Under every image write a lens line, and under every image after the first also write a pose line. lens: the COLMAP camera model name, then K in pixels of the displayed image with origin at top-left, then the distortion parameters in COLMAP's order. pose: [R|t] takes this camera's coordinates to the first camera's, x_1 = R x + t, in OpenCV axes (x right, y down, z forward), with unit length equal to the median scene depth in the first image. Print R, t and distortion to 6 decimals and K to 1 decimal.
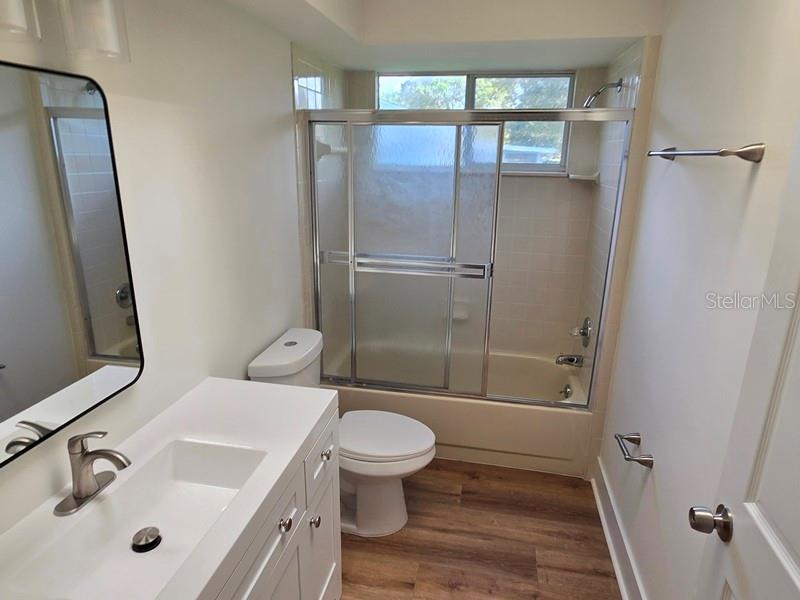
lens RADIAL K [[478.8, 0, 404.0], [0, 478.8, 302.2], [0, 0, 1]] dist [-0.004173, 0.000626]
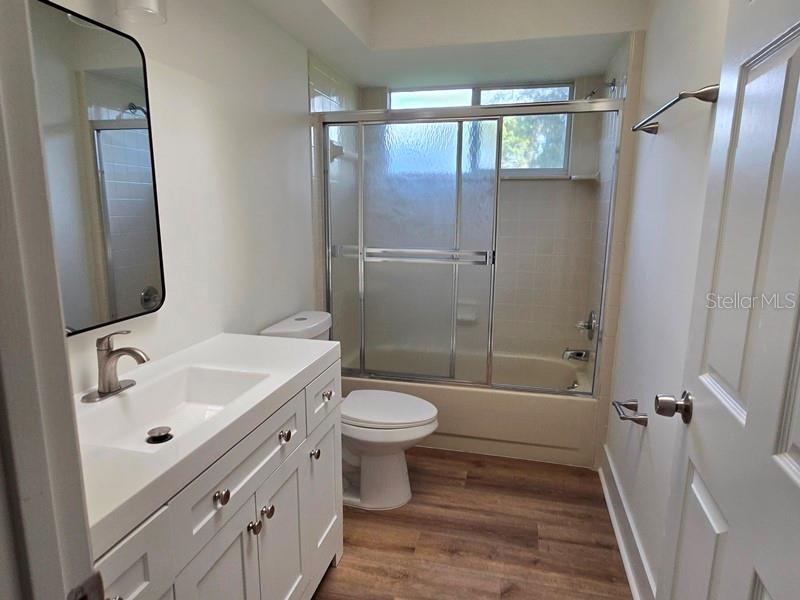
lens RADIAL K [[478.8, 0, 397.2], [0, 478.8, 297.5], [0, 0, 1]] dist [-0.004173, 0.000626]
pose [[0.998566, 0.001615, -0.053515, 0.030954], [-0.006248, 0.996230, -0.086529, 0.119348], [0.053173, 0.086740, 0.994811, -0.044556]]
